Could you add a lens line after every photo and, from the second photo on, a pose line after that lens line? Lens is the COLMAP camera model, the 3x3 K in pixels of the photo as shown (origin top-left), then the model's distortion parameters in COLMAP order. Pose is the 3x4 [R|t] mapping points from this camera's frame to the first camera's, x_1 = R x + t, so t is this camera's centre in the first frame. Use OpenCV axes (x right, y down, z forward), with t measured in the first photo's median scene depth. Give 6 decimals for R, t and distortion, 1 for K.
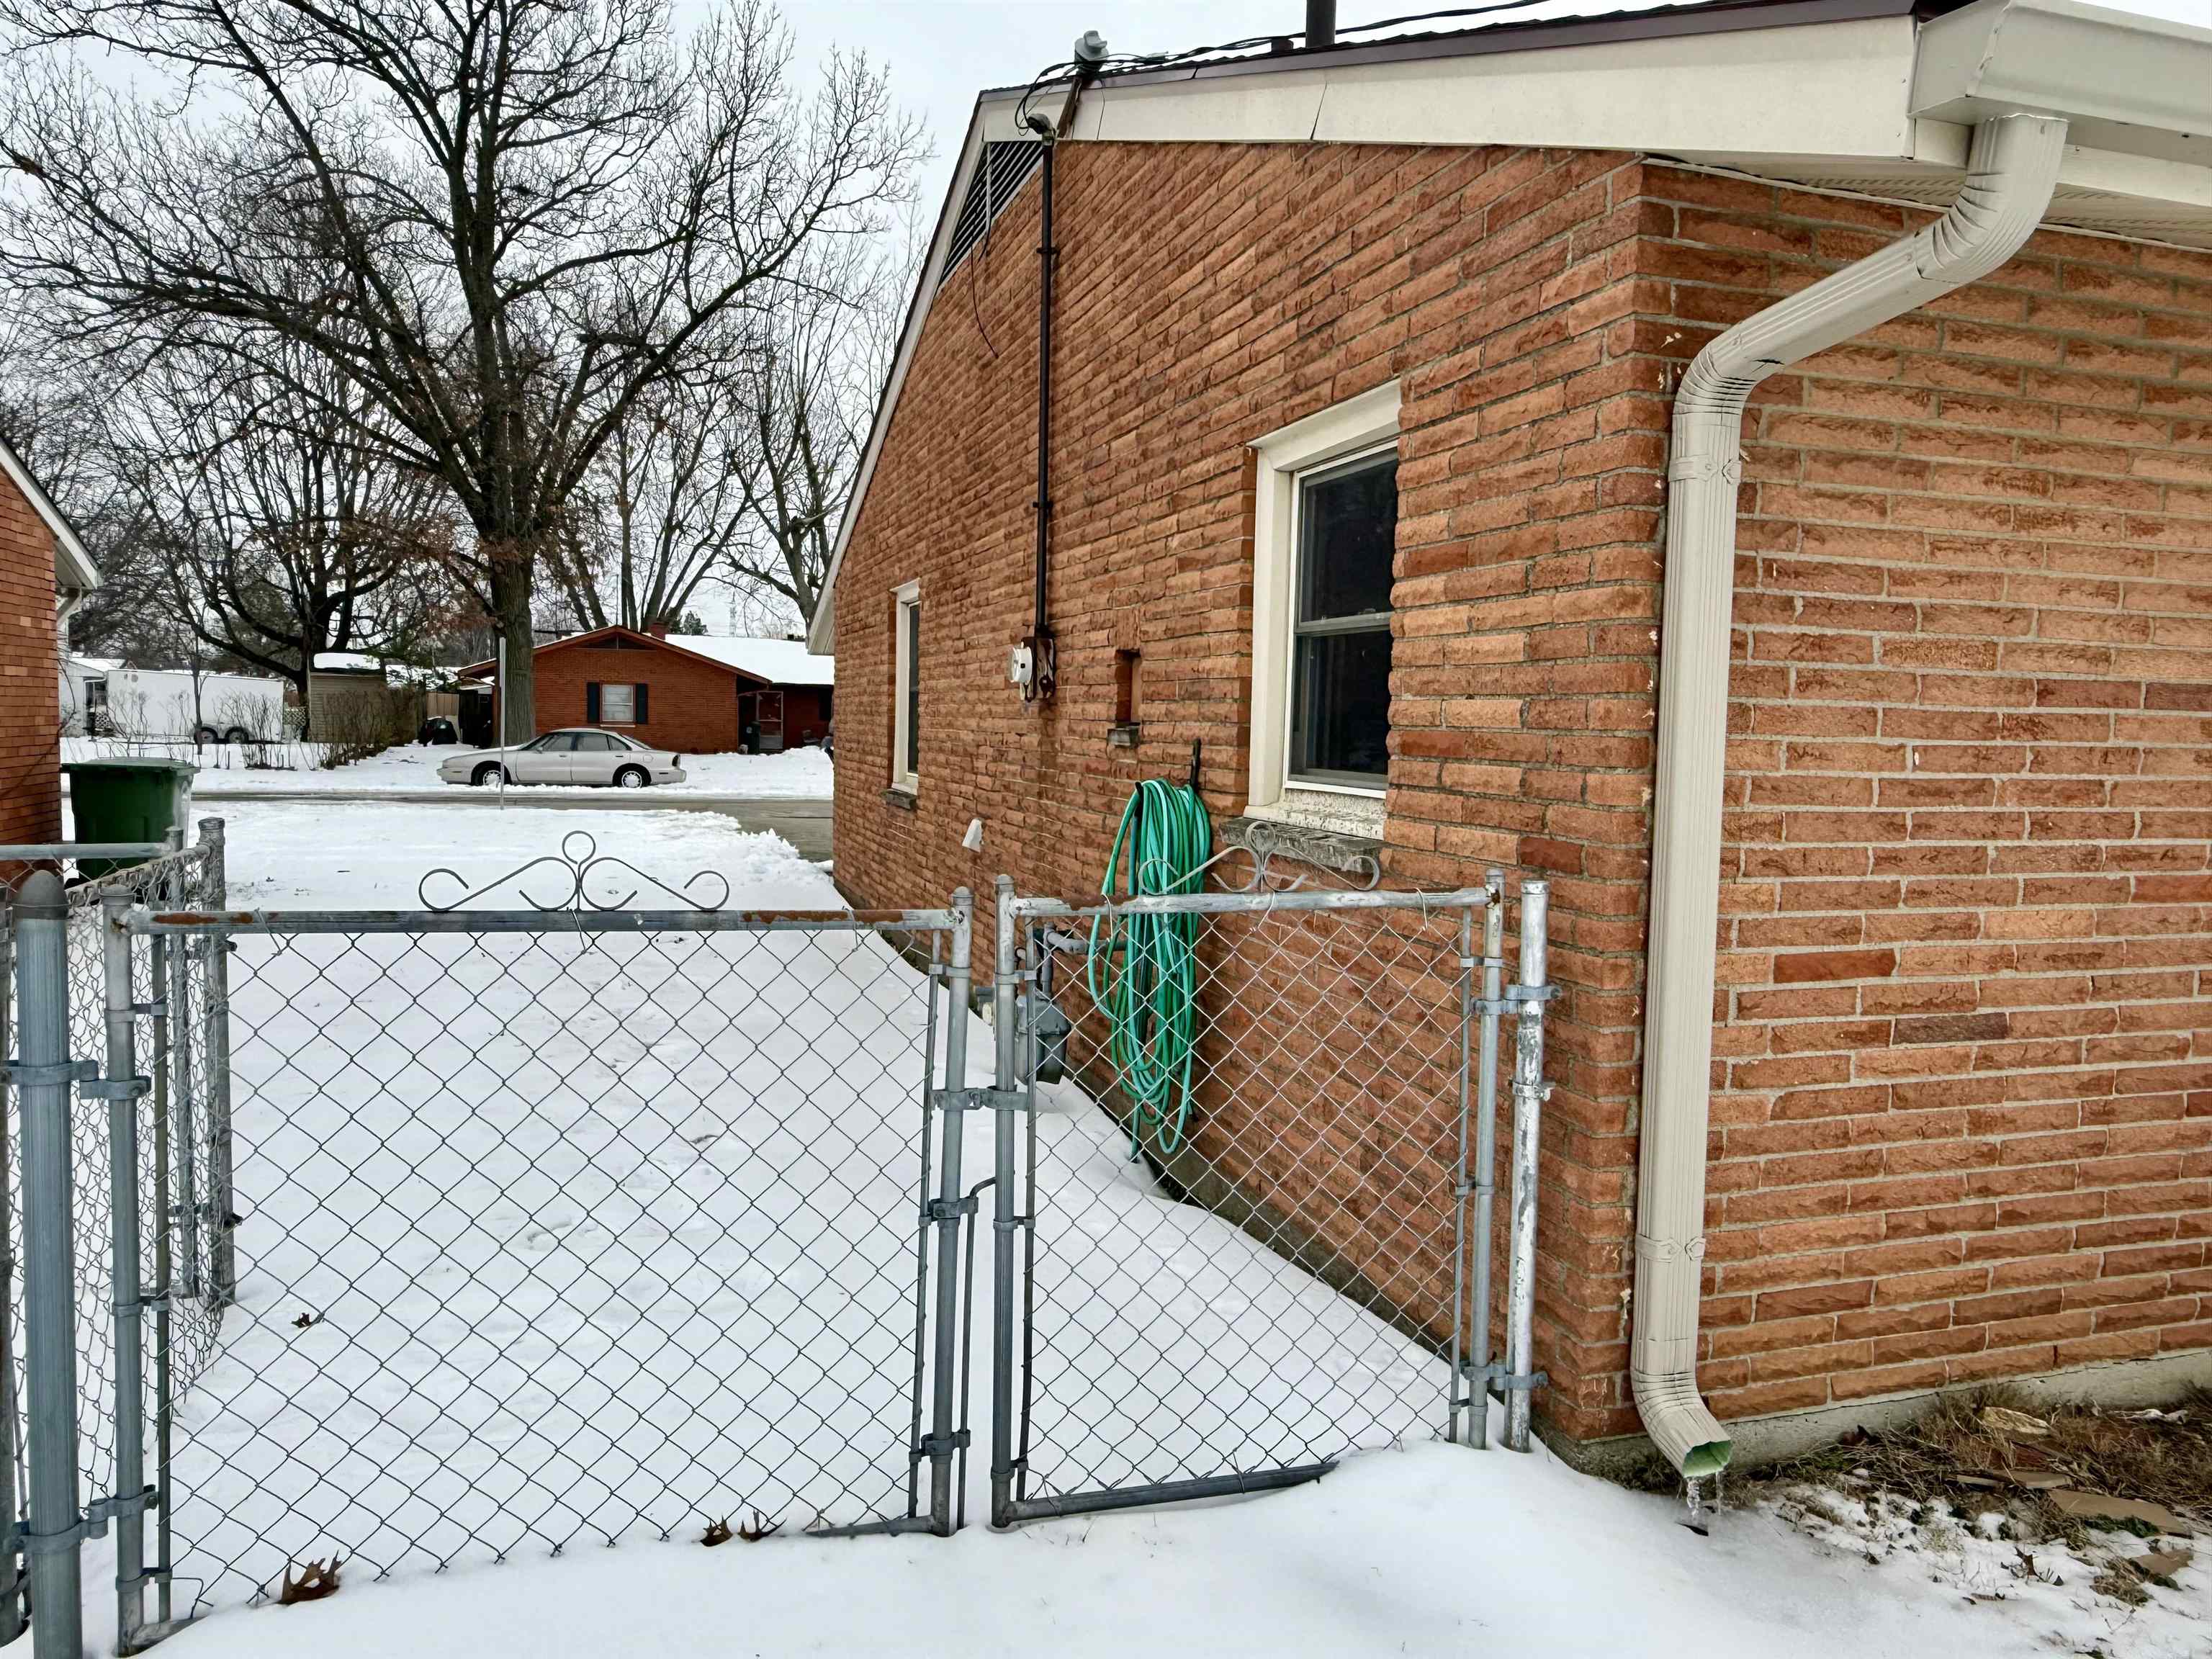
lens RADIAL K [[1525.6, 0, 1096.0], [0, 1525.6, 839.2], [0, 0, 1]] dist [-0.002743, 0.001573]
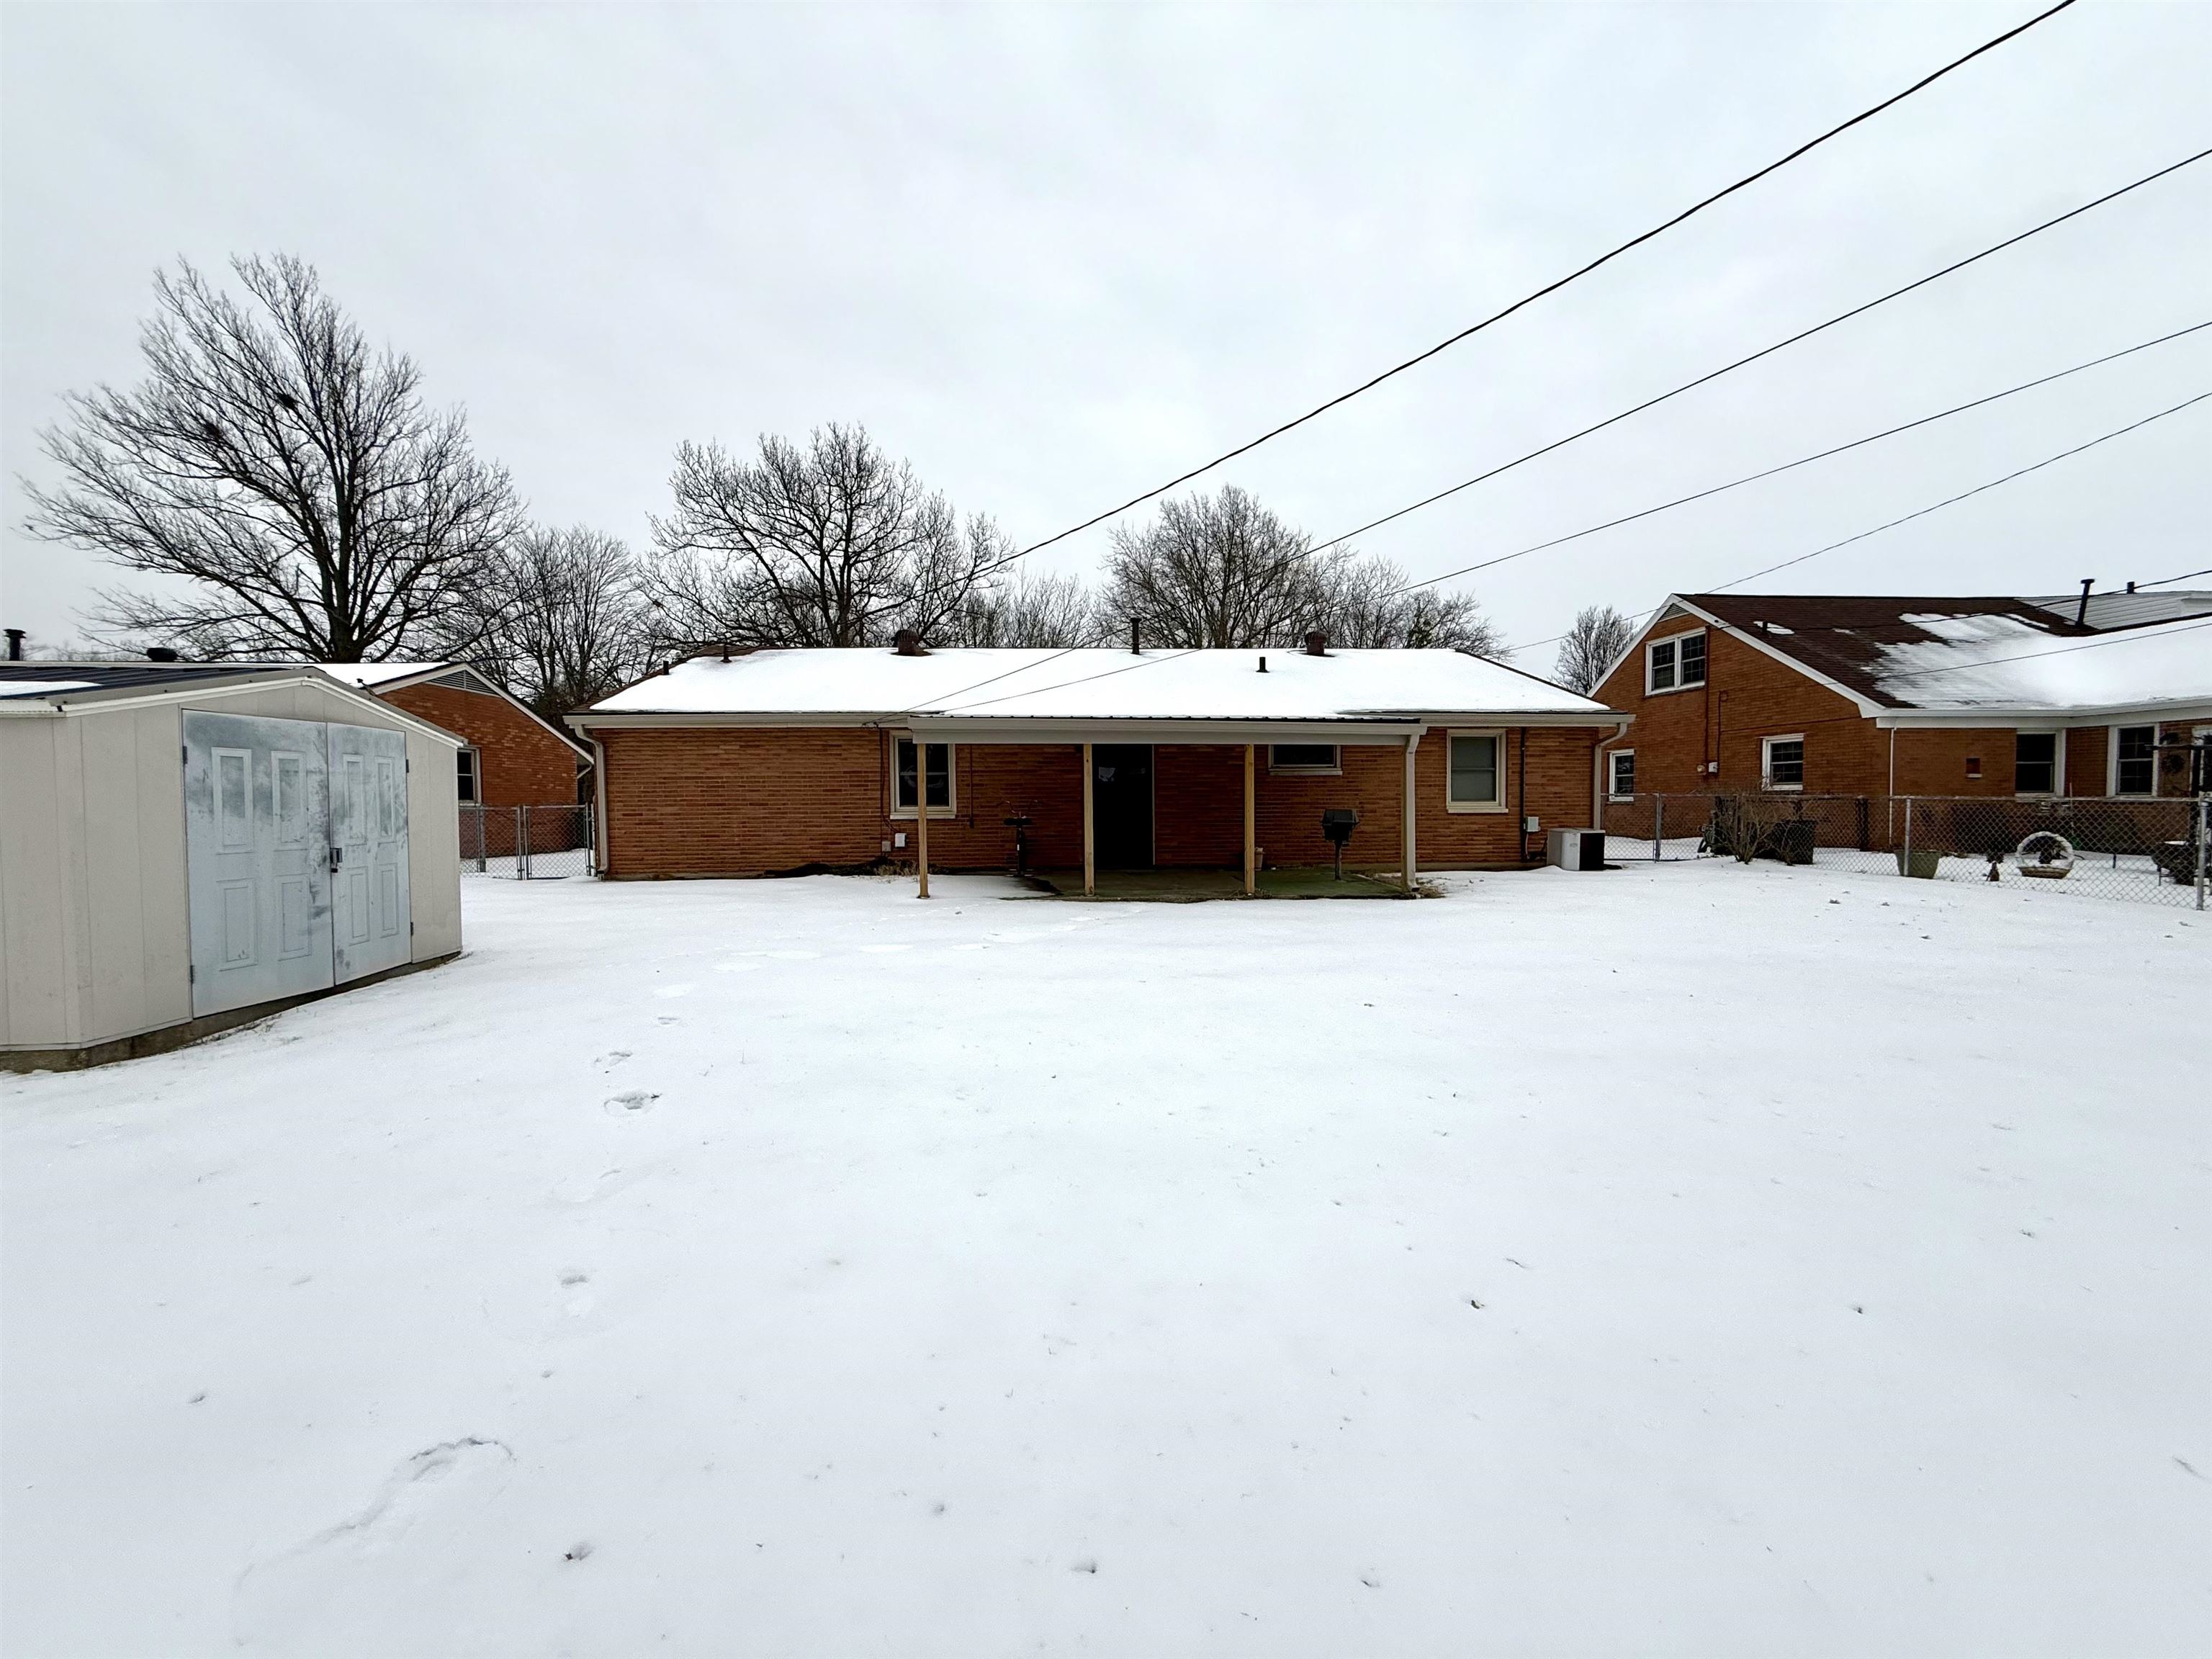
lens RADIAL K [[878.5, 0, 1104.4], [0, 878.5, 825.1], [0, 0, 1]] dist [0.001737, -0.000321]
pose [[0.971261, -0.025452, -0.236653, 3.784587], [0.012690, 0.998389, -0.055297, 0.404418], [0.237679, 0.050705, 0.970019, -2.700151]]
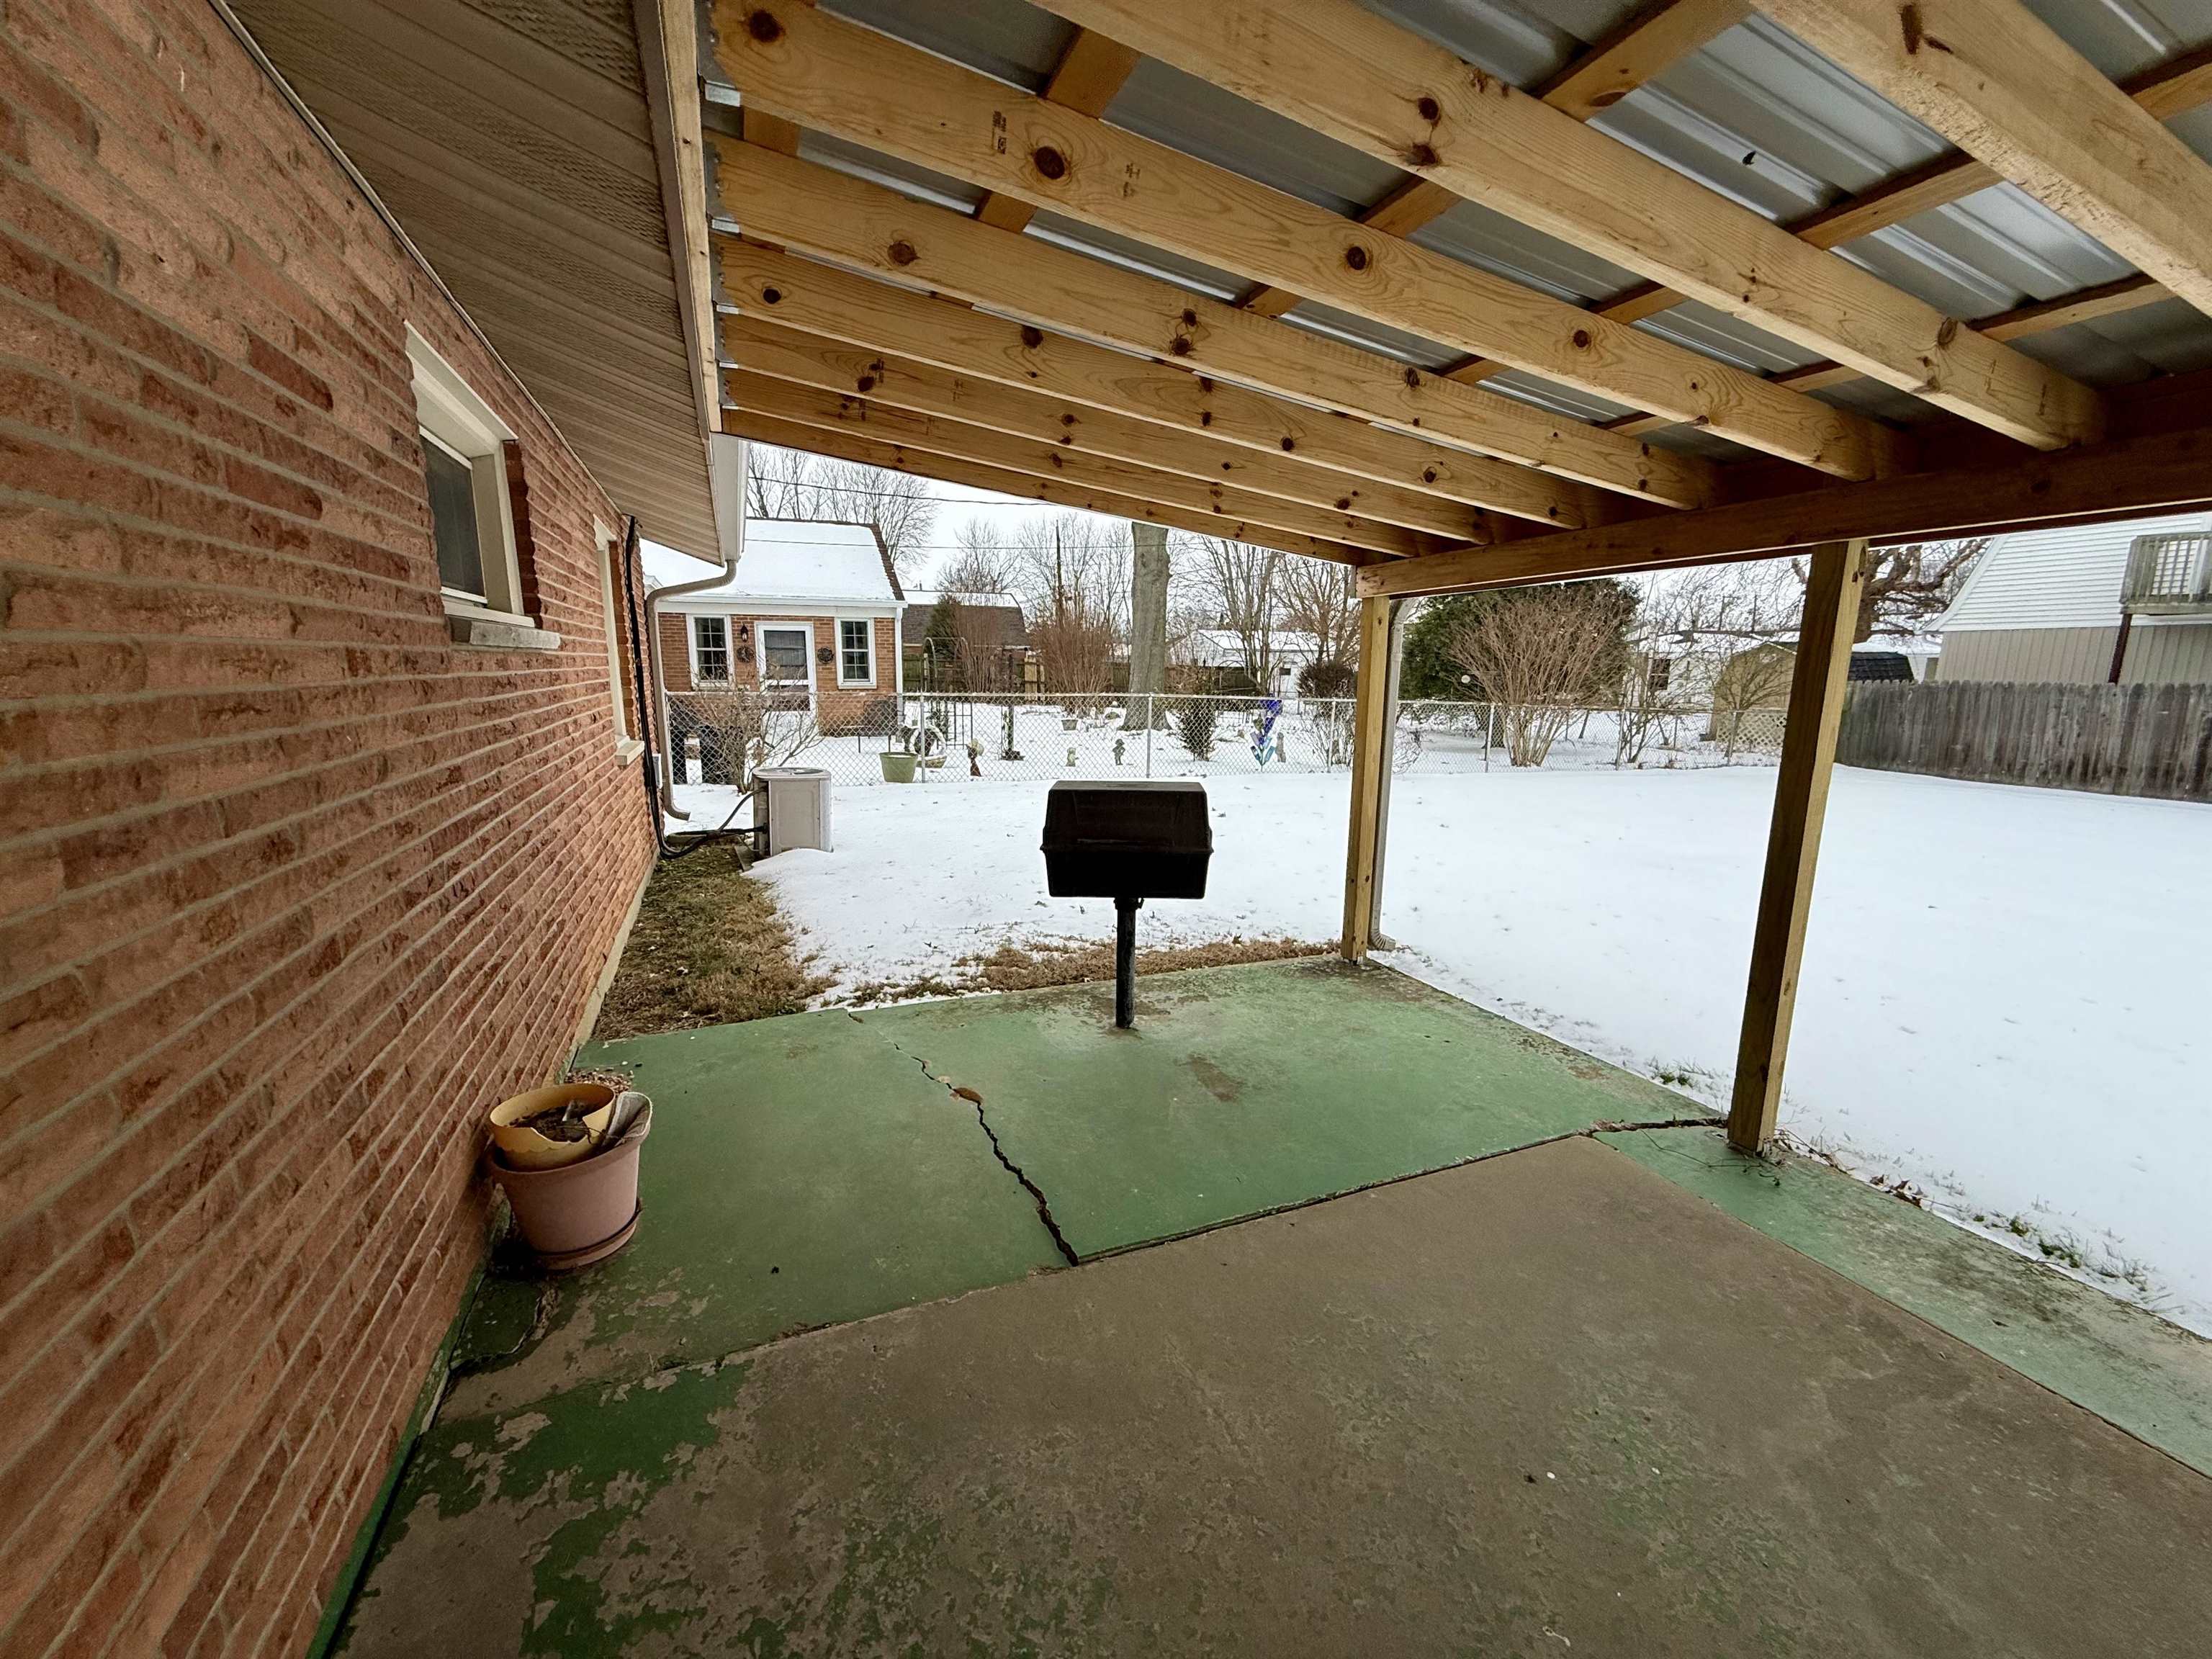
lens RADIAL K [[878.5, 0, 1109.7], [0, 878.5, 828.5], [0, 0, 1]] dist [0.001737, -0.000321]
pose [[-0.087122, -0.209097, 0.974006, 2.761974], [0.072374, 0.973812, 0.215528, -0.067635], [-0.993565, 0.089270, -0.069707, 1.477298]]
